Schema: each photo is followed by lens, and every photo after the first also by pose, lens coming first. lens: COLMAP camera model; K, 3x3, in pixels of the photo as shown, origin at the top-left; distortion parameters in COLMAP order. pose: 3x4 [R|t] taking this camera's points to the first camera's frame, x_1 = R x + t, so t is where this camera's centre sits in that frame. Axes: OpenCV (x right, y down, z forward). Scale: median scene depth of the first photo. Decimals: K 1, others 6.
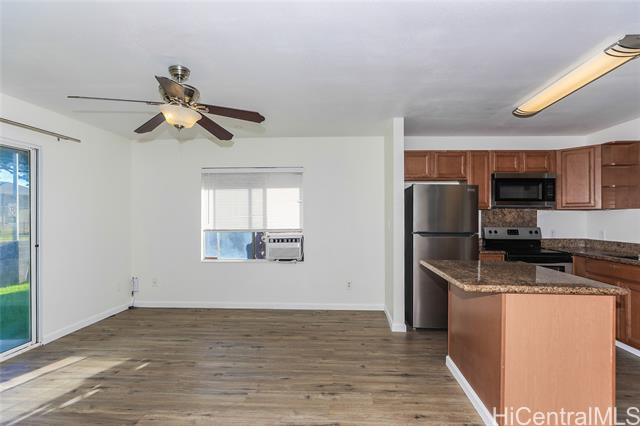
lens RADIAL K [[292.4, 0, 324.7], [0, 292.4, 220.6], [0, 0, 1]] dist [-0.019944, 0.000086]
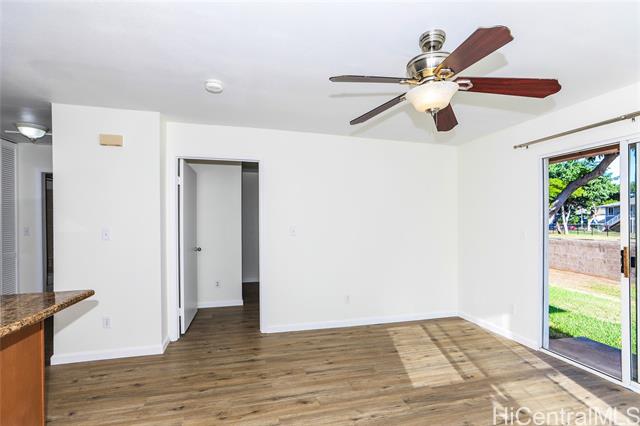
lens RADIAL K [[292.4, 0, 324.7], [0, 292.4, 220.6], [0, 0, 1]] dist [-0.019944, 0.000086]
pose [[-0.954764, 0.002944, -0.297349, -0.001532], [0.001950, 0.999991, 0.003642, -0.014702], [0.297357, 0.002897, -0.954762, 1.074599]]
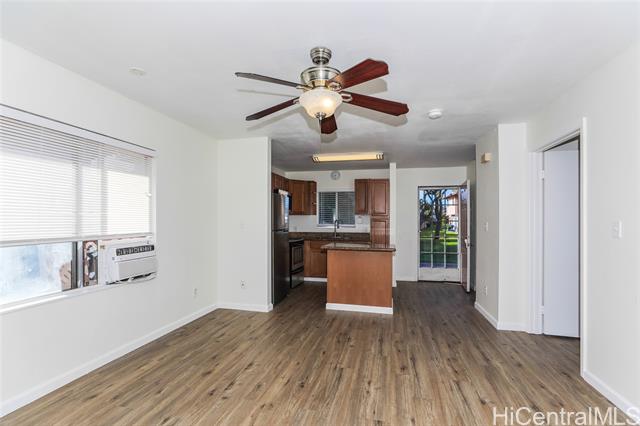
lens RADIAL K [[292.4, 0, 324.7], [0, 292.4, 220.6], [0, 0, 1]] dist [-0.019944, 0.000086]
pose [[0.176458, 0.002336, 0.984305, -0.906739], [-0.001305, 0.999997, -0.002140, -0.000435], [-0.984307, -0.000907, 0.176460, 0.538594]]
